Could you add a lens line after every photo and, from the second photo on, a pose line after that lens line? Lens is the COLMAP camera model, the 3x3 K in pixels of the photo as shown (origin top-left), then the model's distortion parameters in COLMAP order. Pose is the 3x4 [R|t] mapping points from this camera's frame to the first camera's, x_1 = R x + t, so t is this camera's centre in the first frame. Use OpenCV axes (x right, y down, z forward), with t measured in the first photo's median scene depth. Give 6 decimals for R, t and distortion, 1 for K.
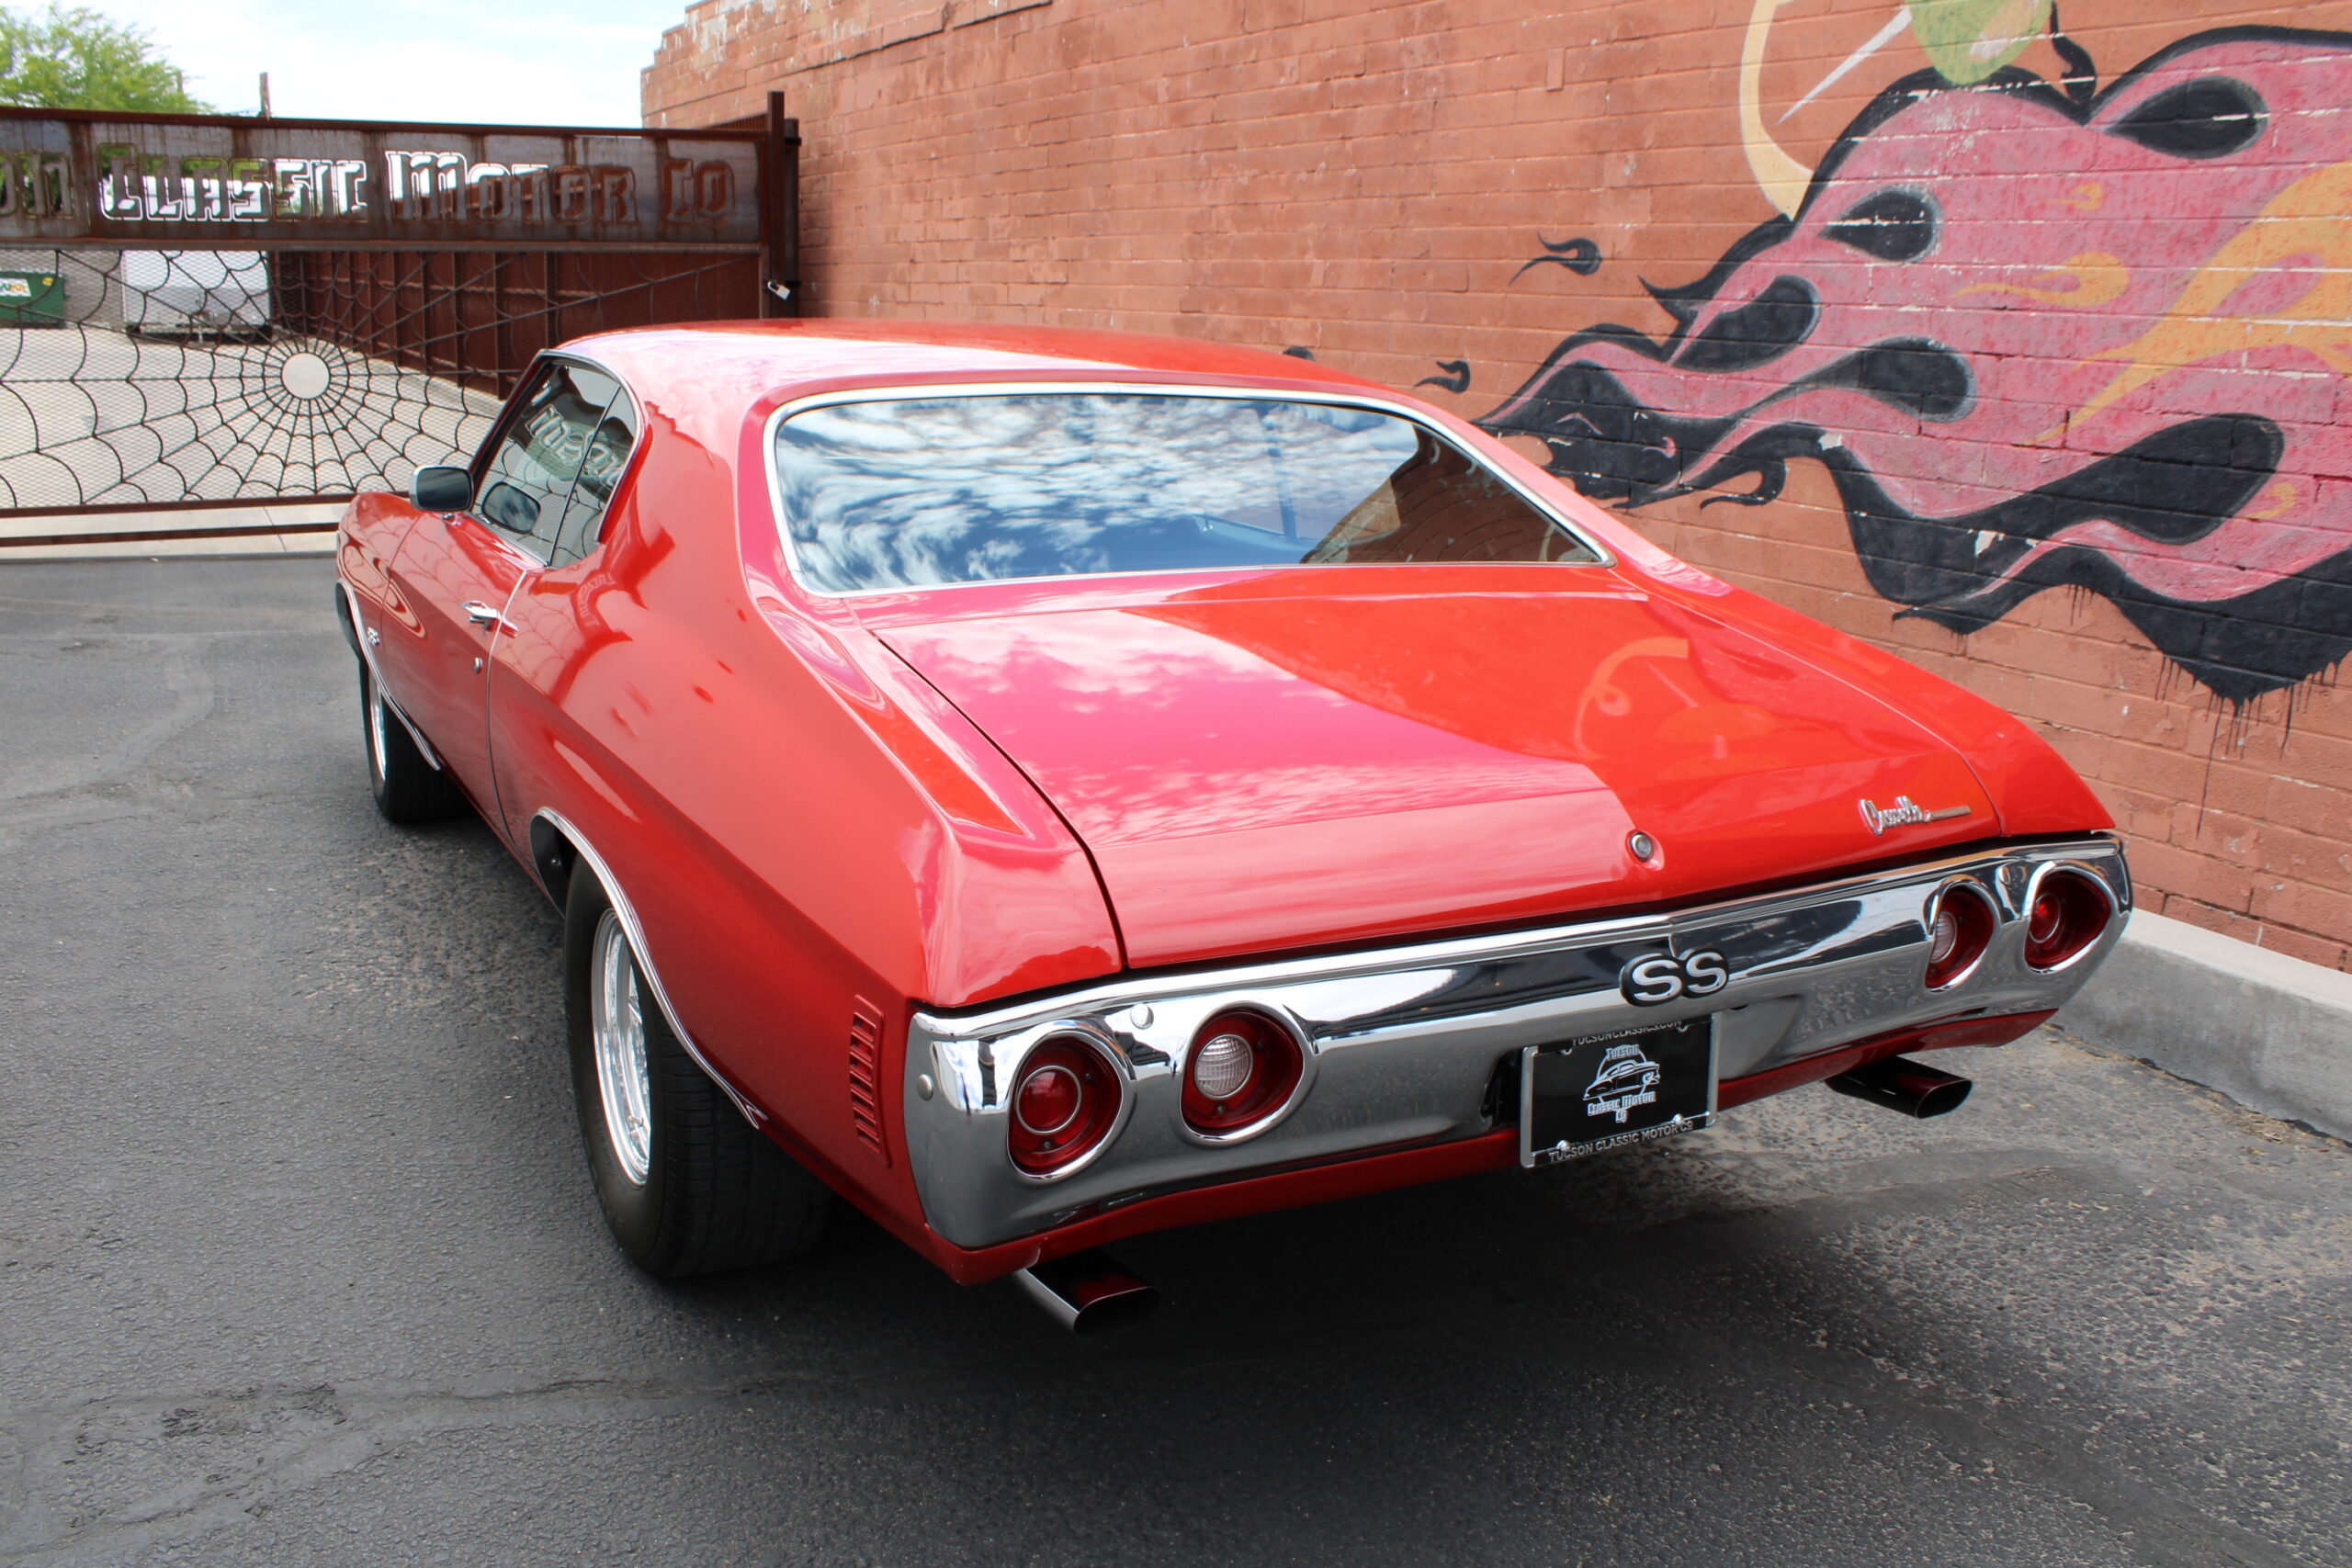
lens RADIAL K [[1974.4, 0, 1160.8], [0, 1974.4, 786.0], [0, 0, 1]] dist [-0.164278, 0.149561]
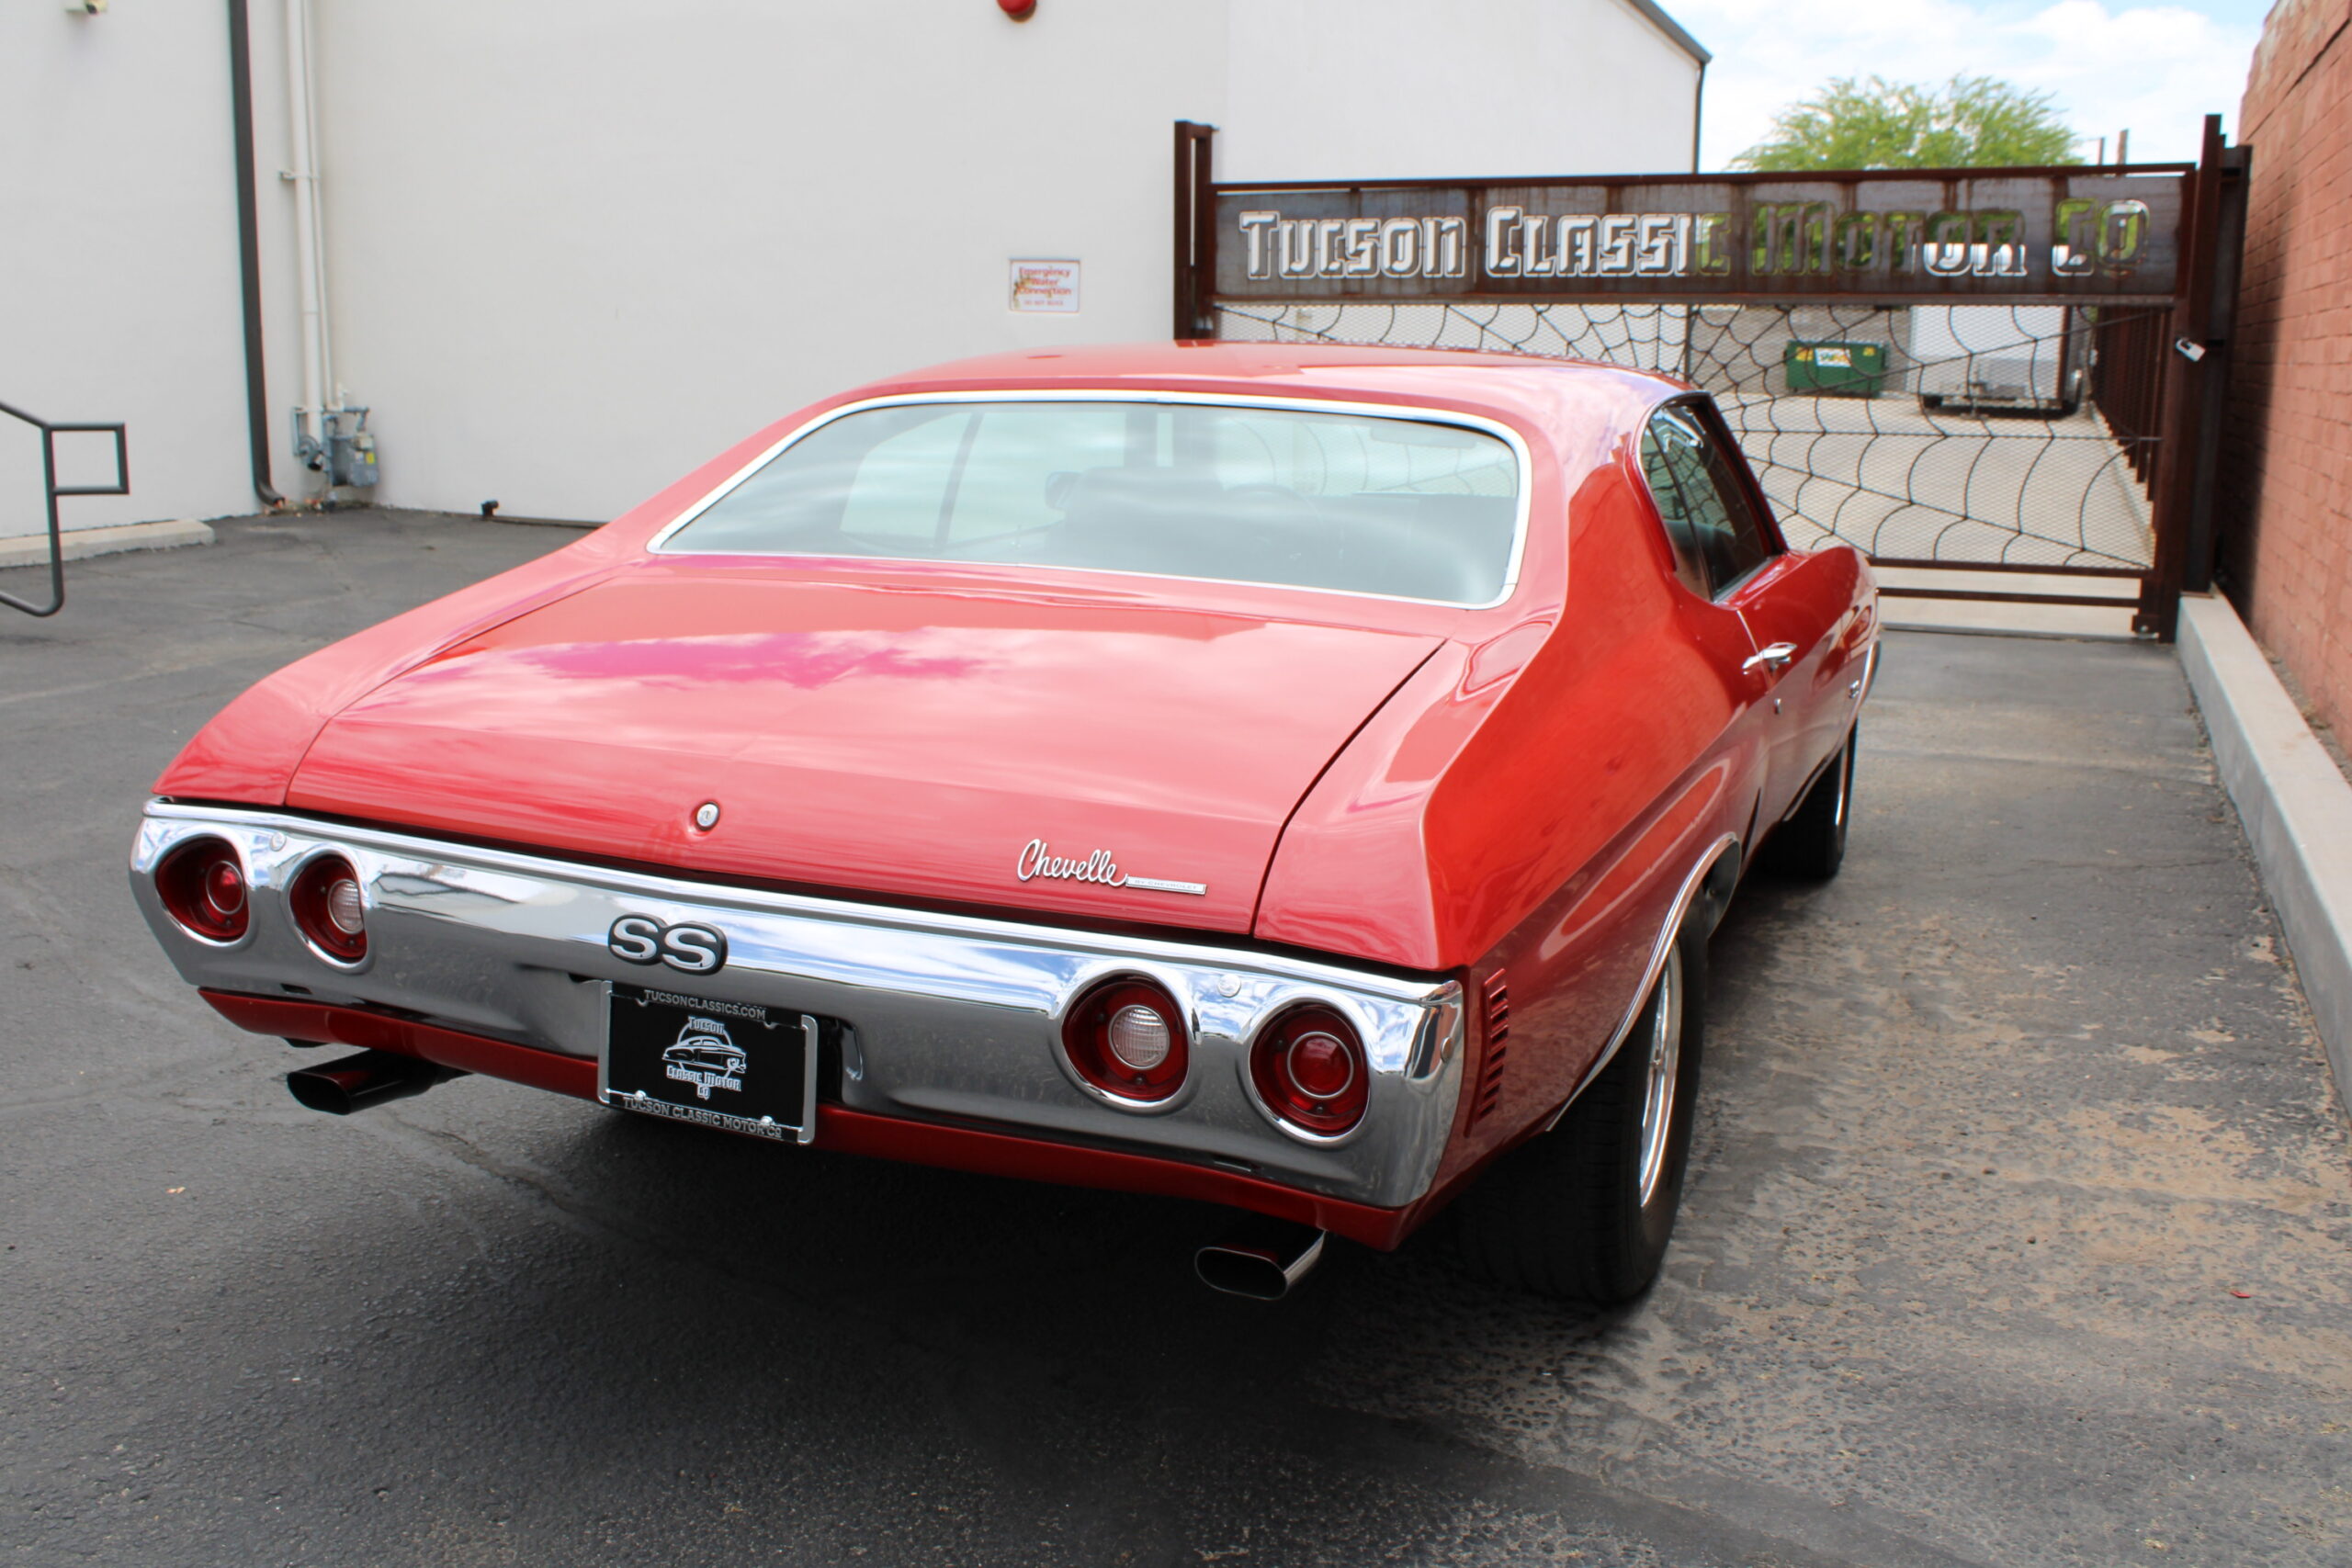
lens RADIAL K [[2197.9, 0, 1170.8], [0, 2197.9, 770.2], [0, 0, 1]] dist [-0.151292, 0.153731]
pose [[0.619265, 0.129961, -0.774352, 0.558036], [-0.183804, 0.982799, 0.017953, -0.024744], [0.763365, 0.131211, 0.632501, 0.212428]]
